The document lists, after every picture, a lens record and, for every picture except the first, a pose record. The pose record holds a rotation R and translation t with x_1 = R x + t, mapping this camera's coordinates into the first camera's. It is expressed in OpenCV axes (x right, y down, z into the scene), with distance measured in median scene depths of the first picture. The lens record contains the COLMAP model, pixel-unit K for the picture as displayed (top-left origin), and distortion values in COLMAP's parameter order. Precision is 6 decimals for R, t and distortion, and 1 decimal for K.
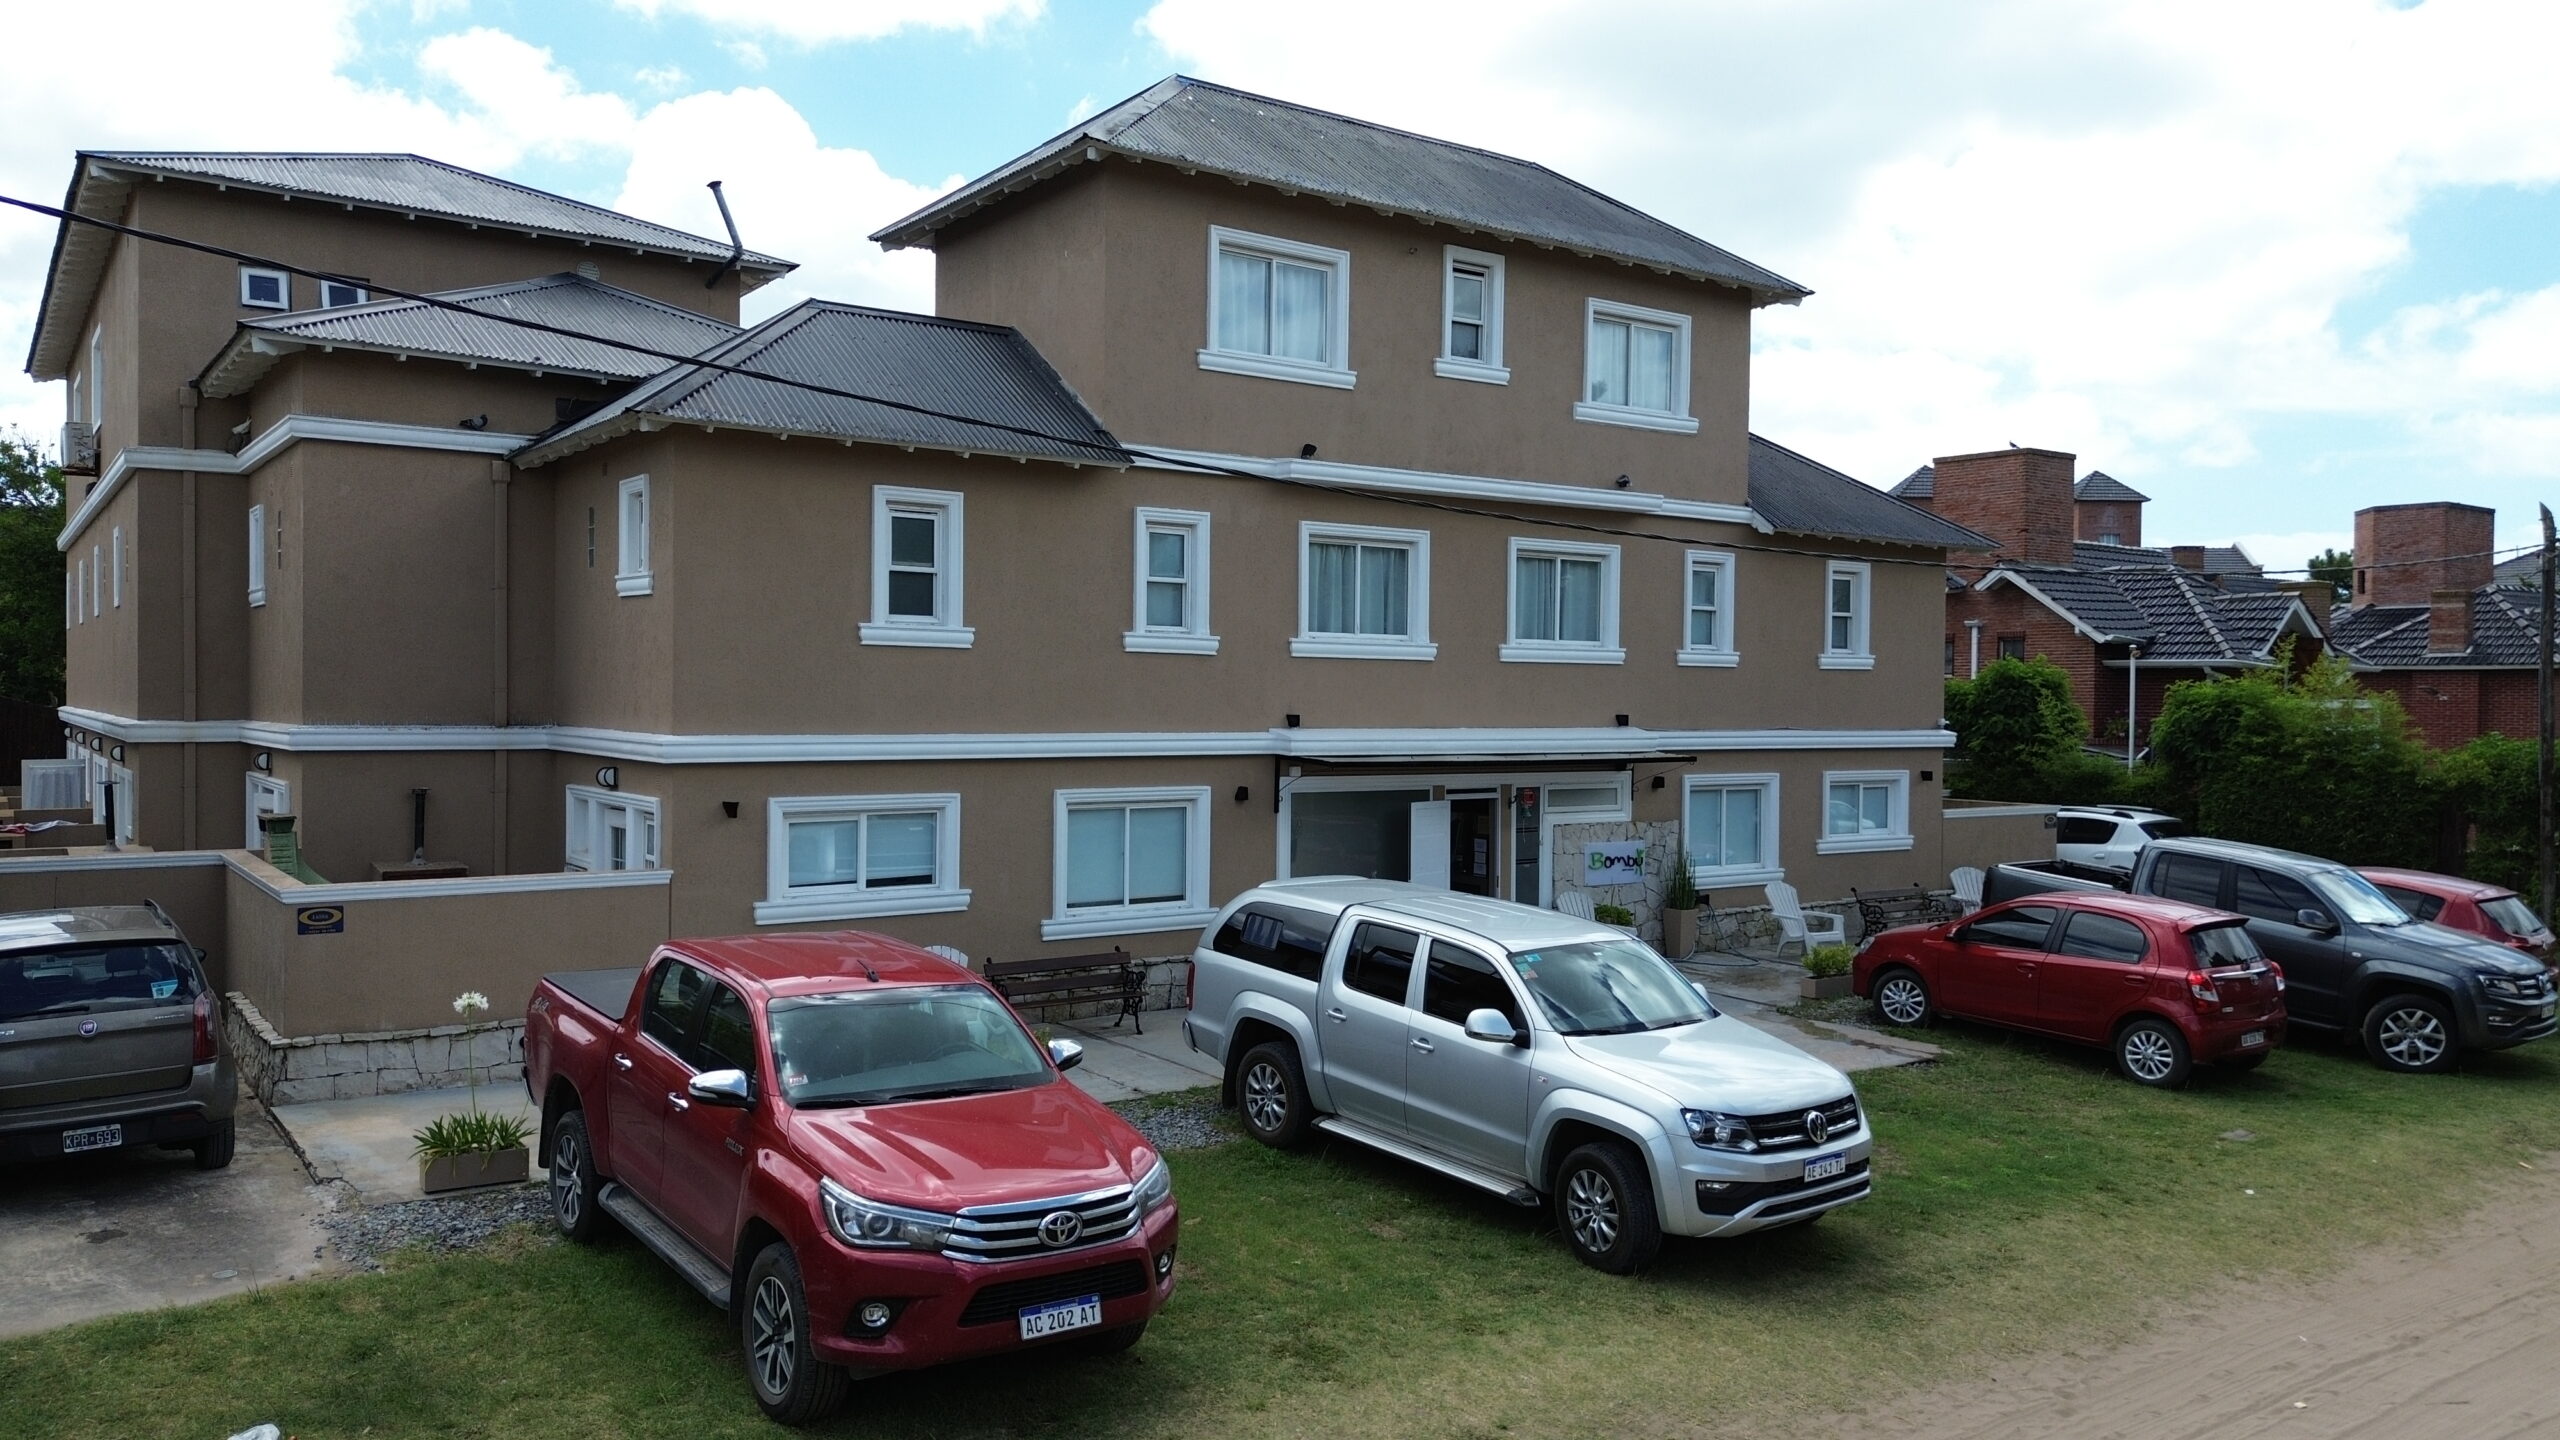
lens RADIAL K [[1825.6, 0, 1280.0], [0, 1825.6, 720.0], [0, 0, 1]] dist [0.033959, -0.004200]
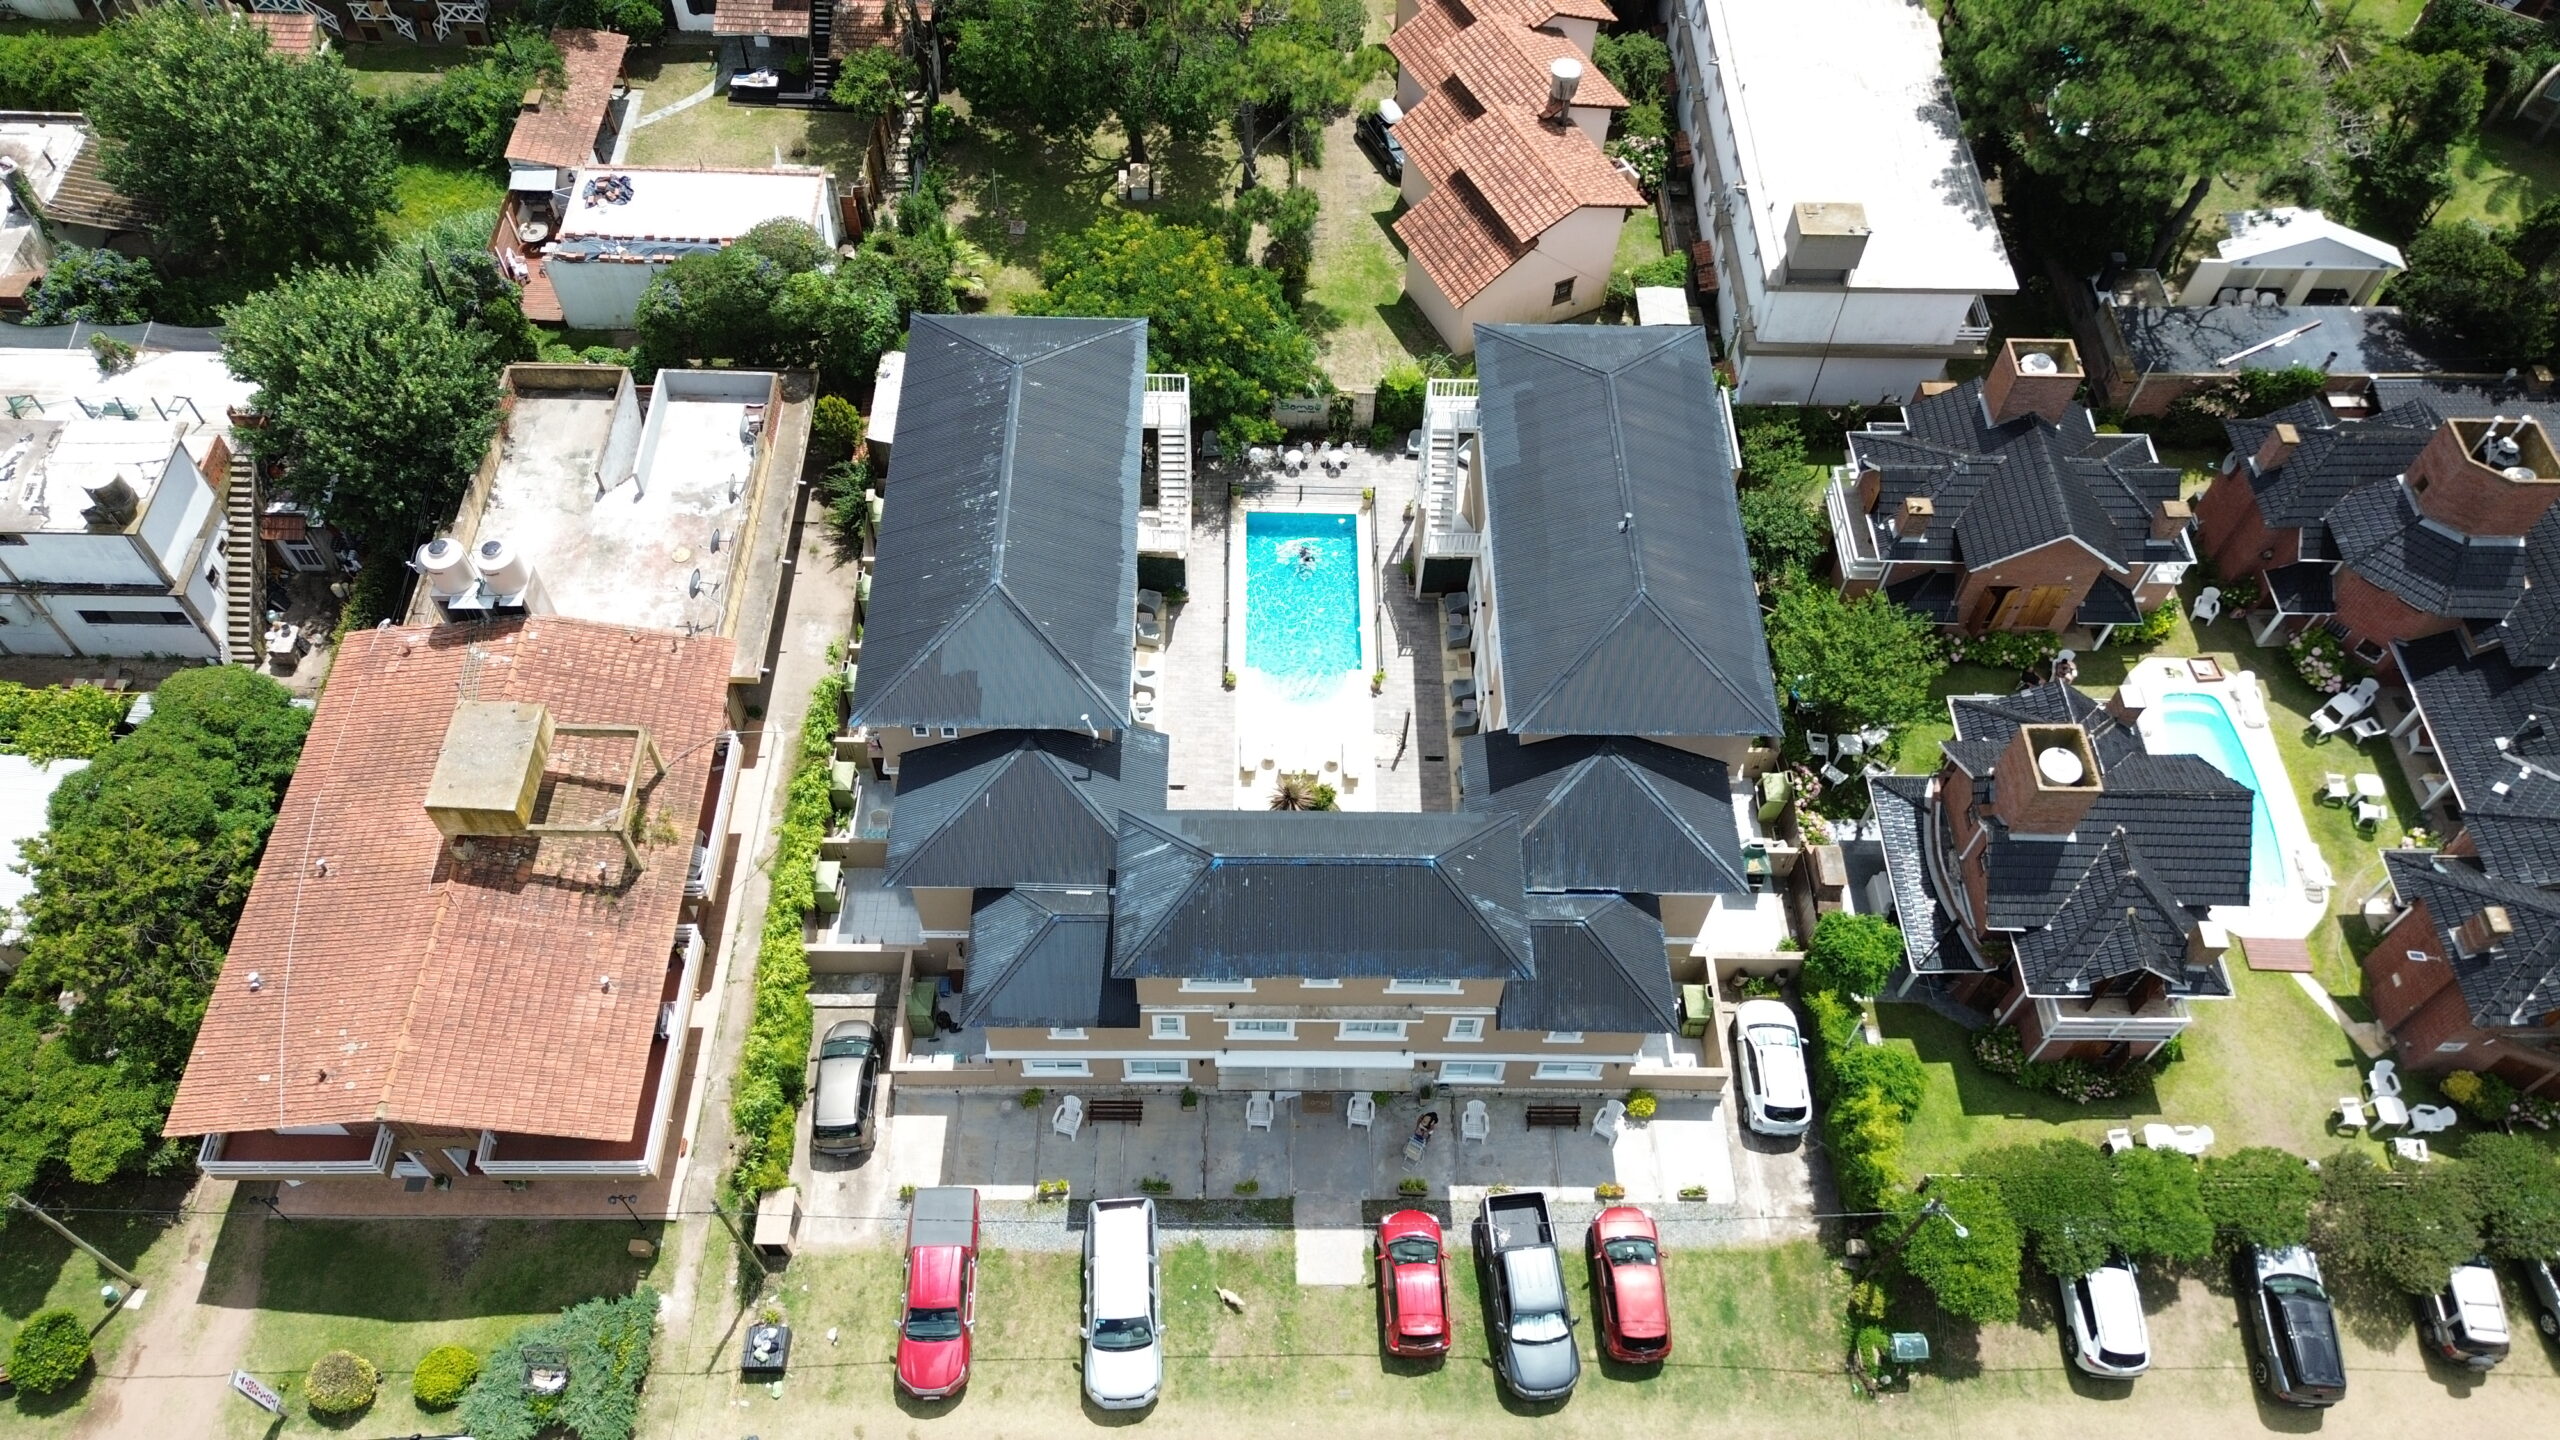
lens RADIAL K [[1808.3, 0, 1280.0], [0, 1808.3, 720.0], [0, 0, 1]] dist [0.062603, -0.001327]
pose [[0.815590, 0.484379, -0.316526, 0.582788], [-0.028459, 0.579945, 0.814158, -2.097775], [0.577929, -0.655012, 0.486782, 0.085495]]
